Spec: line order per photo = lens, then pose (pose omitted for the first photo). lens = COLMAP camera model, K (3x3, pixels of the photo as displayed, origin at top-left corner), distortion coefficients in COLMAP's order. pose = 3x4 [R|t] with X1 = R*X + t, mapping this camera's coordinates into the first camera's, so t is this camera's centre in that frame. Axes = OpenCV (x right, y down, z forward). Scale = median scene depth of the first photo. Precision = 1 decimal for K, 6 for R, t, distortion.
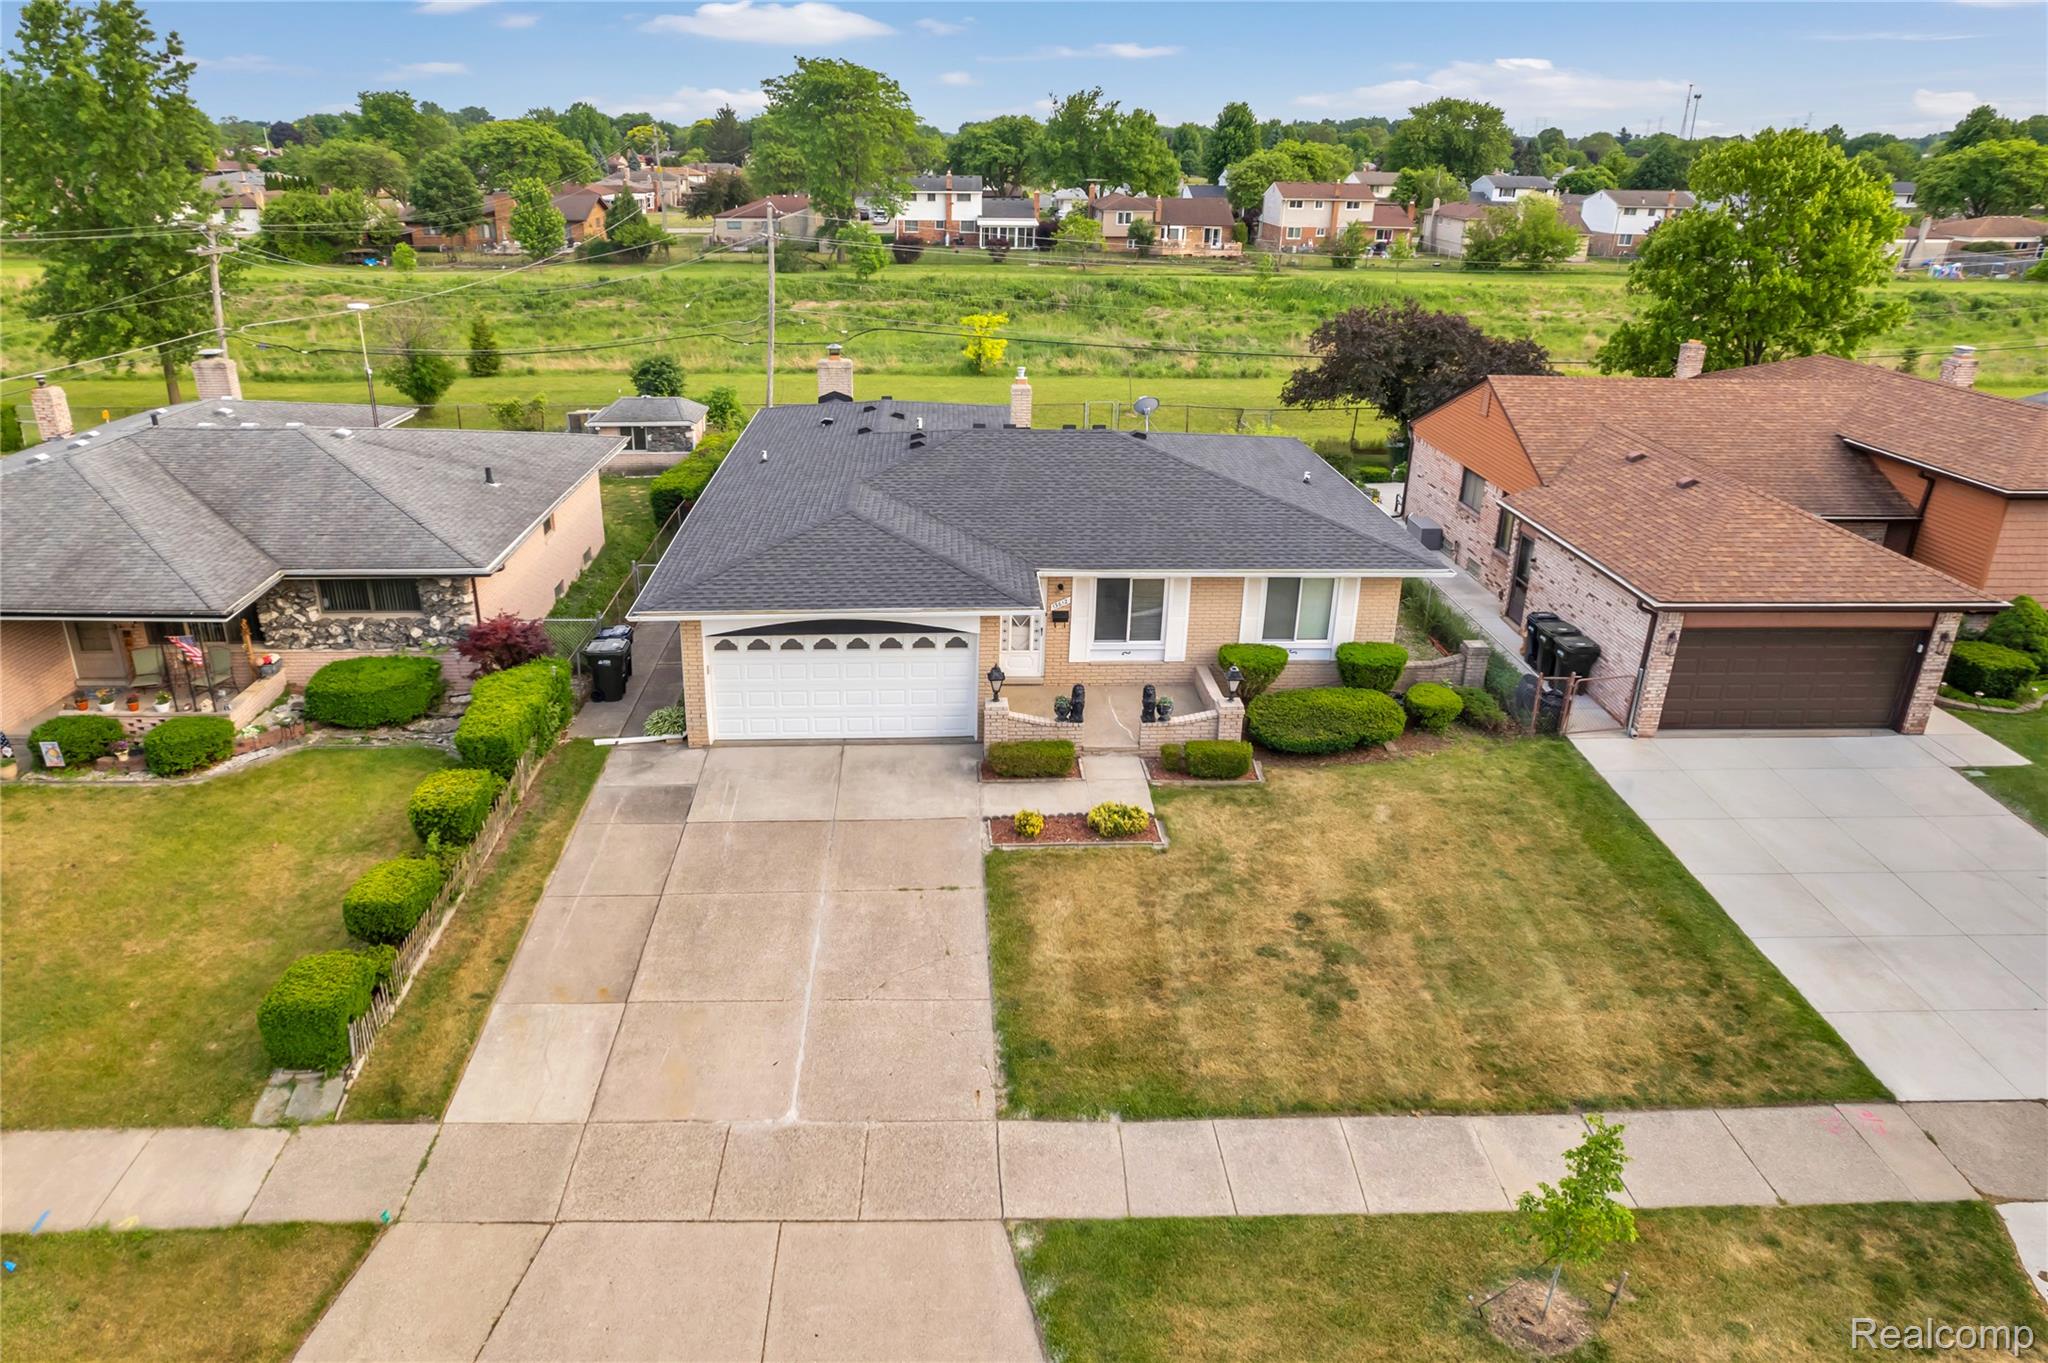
lens RADIAL K [[1320.6, 0, 982.1], [0, 1320.6, 684.7], [0, 0, 1]] dist [-0.052765, 0.045034]
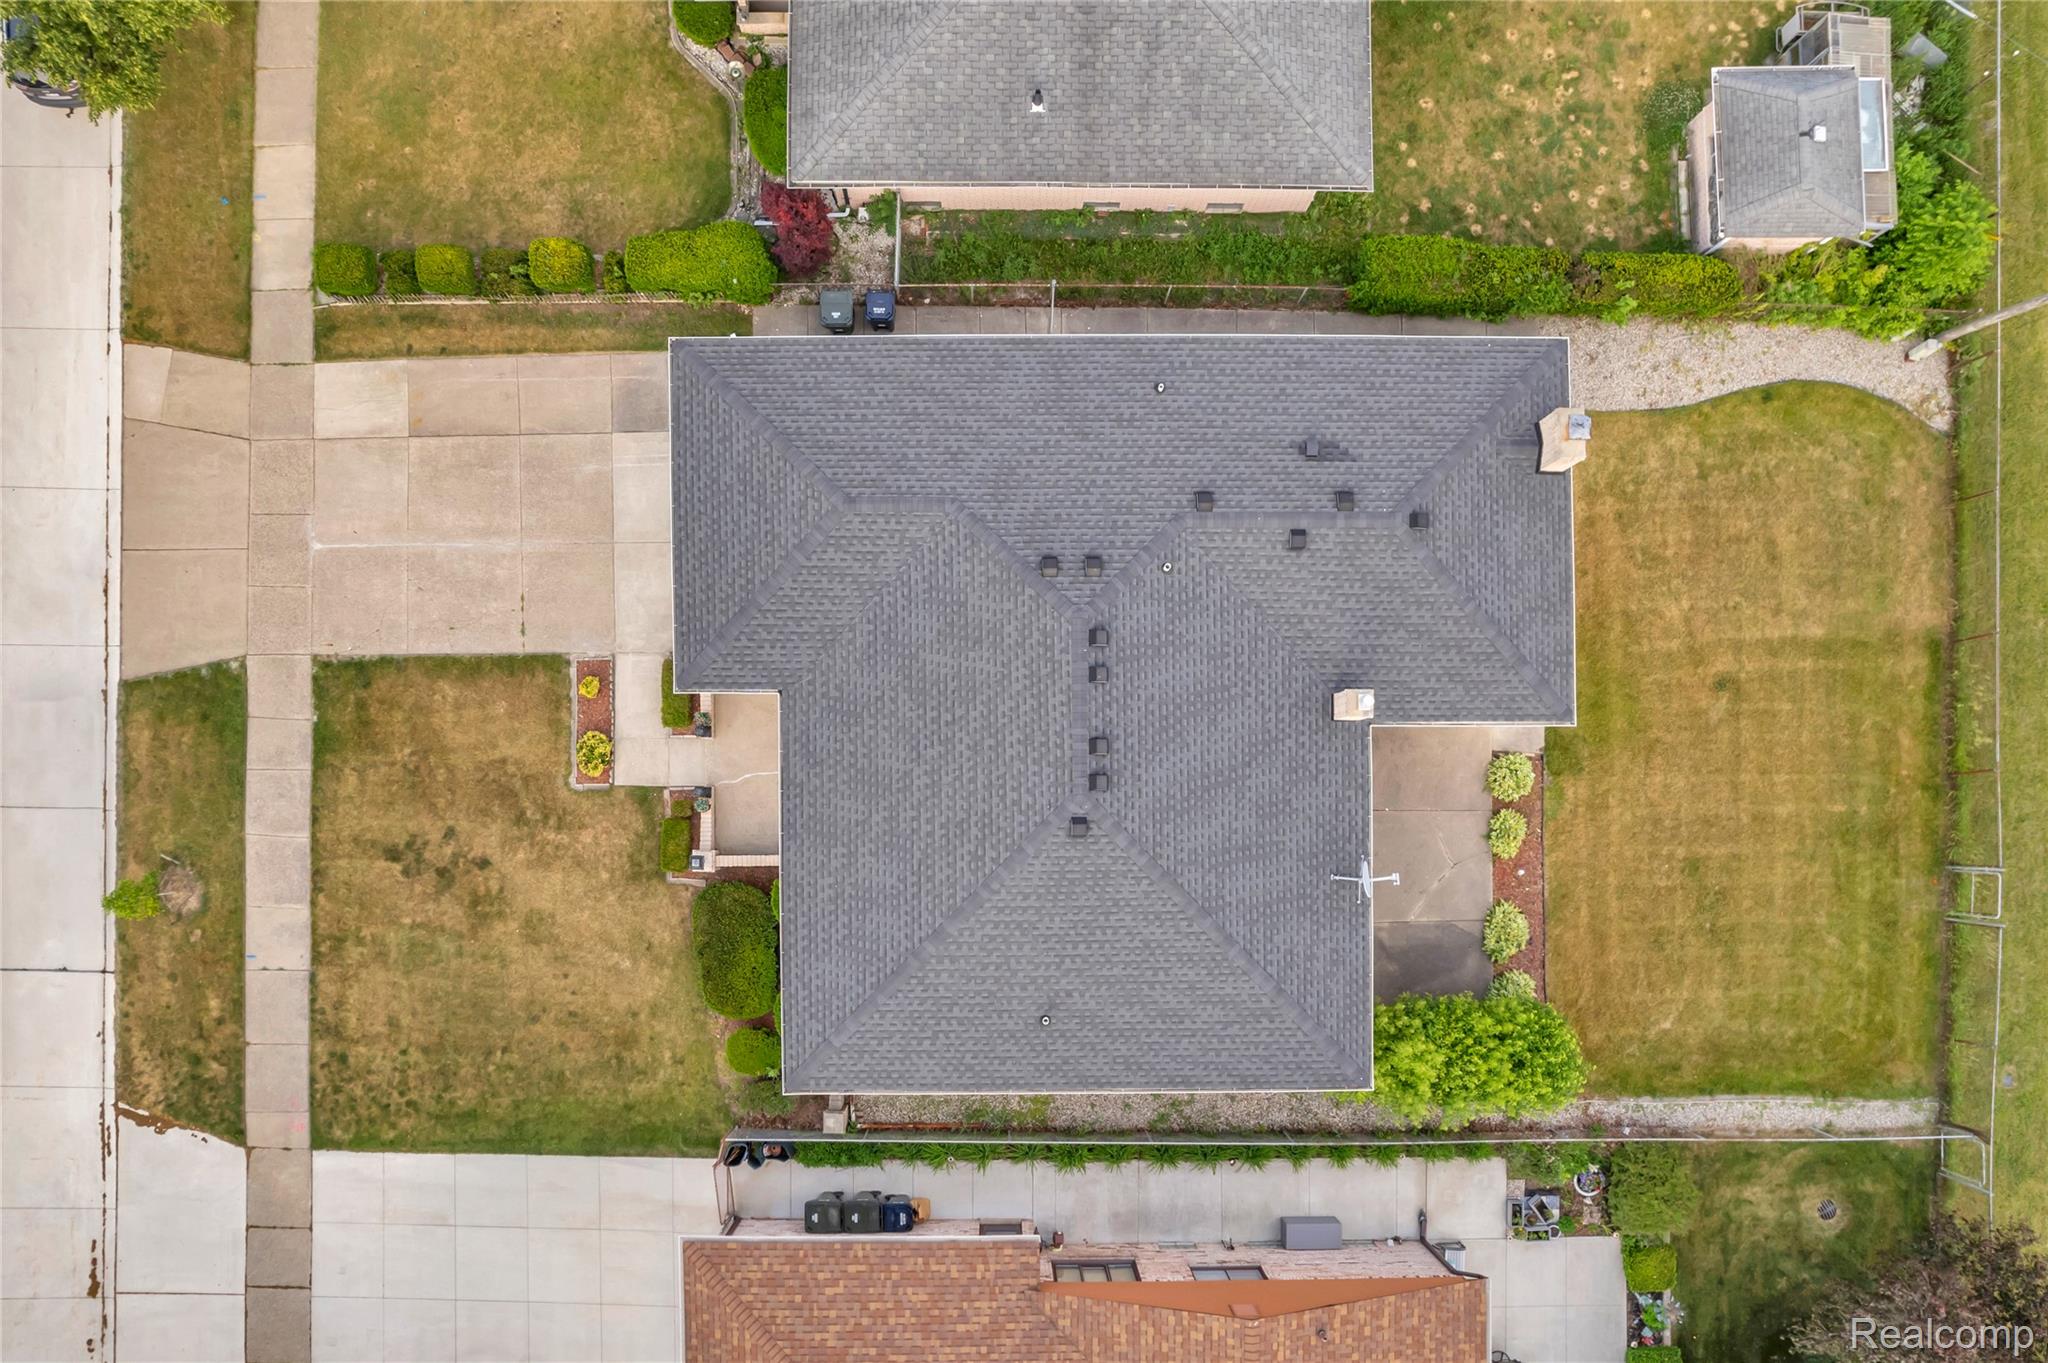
lens RADIAL K [[1320.7, 0, 990.3], [0, 1320.7, 736.5], [0, 0, 1]] dist [-0.065581, 0.040864]
pose [[-0.030184, 0.999406, -0.016647, 0.086206], [-0.386969, 0.003672, 0.922085, -1.168830], [0.921598, 0.034274, 0.386628, 0.782966]]
